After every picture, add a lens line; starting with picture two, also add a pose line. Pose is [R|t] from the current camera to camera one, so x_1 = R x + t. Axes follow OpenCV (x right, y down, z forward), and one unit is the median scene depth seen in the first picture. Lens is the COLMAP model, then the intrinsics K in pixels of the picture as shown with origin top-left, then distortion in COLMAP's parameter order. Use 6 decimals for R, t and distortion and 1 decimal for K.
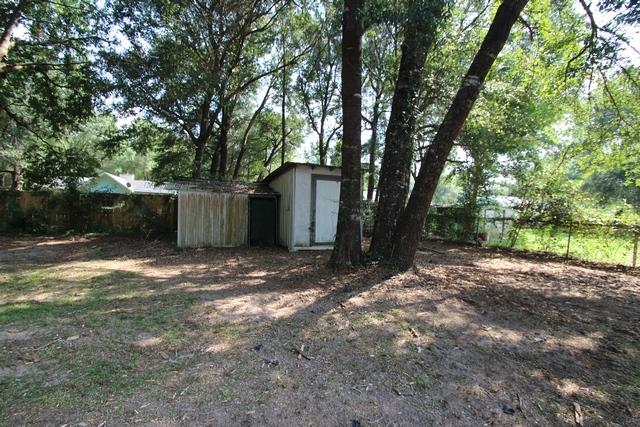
lens RADIAL K [[297.7, 0, 320.0], [0, 297.7, 213.5], [0, 0, 1]] dist [0.000047, -0.000032]
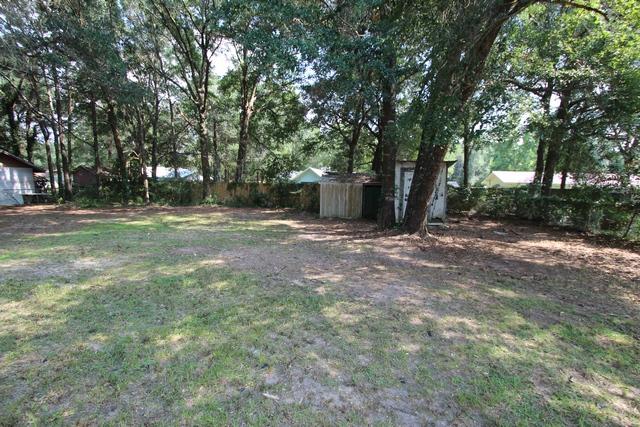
lens RADIAL K [[297.7, 0, 320.0], [0, 297.7, 213.5], [0, 0, 1]] dist [0.000047, -0.000032]
pose [[0.805738, 0.041993, -0.590781, 0.244456], [-0.012606, 0.998473, 0.053779, 0.003537], [0.592137, -0.035884, 0.805038, -0.158848]]
